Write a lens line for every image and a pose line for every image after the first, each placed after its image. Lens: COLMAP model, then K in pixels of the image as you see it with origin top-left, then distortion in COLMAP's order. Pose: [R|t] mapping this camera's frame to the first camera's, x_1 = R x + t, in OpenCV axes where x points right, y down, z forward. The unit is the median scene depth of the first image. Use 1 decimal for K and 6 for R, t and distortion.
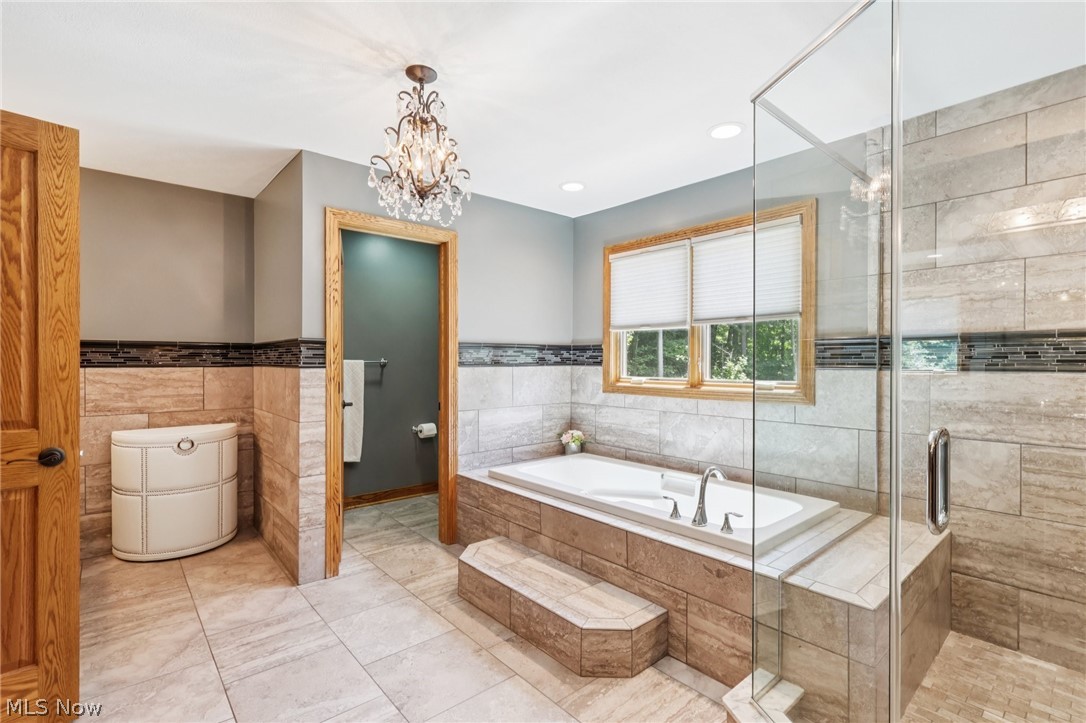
lens RADIAL K [[504.4, 0, 543.8], [0, 504.4, 363.3], [0, 0, 1]] dist [-0.000259, -0.000334]
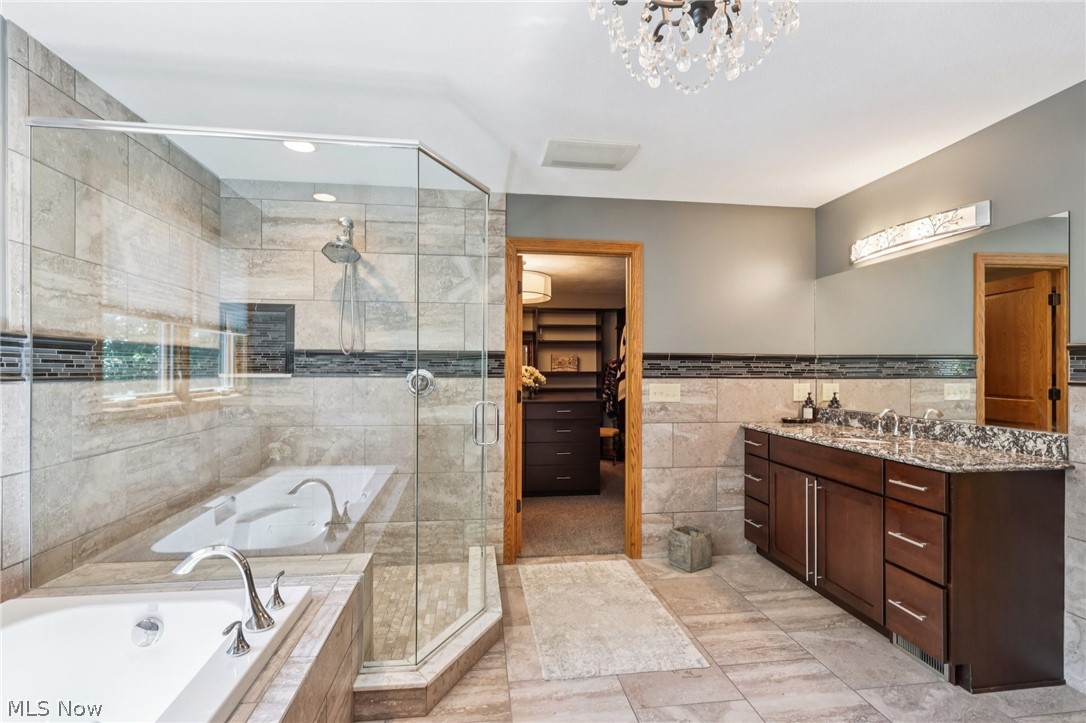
lens RADIAL K [[504.4, 0, 543.1], [0, 504.4, 366.2], [0, 0, 1]] dist [-0.000259, -0.000334]
pose [[-0.835042, 0.001209, 0.550185, -0.330921], [-0.000075, 0.999997, -0.002311, -0.008921], [-0.550186, -0.001971, -0.835040, 1.293366]]
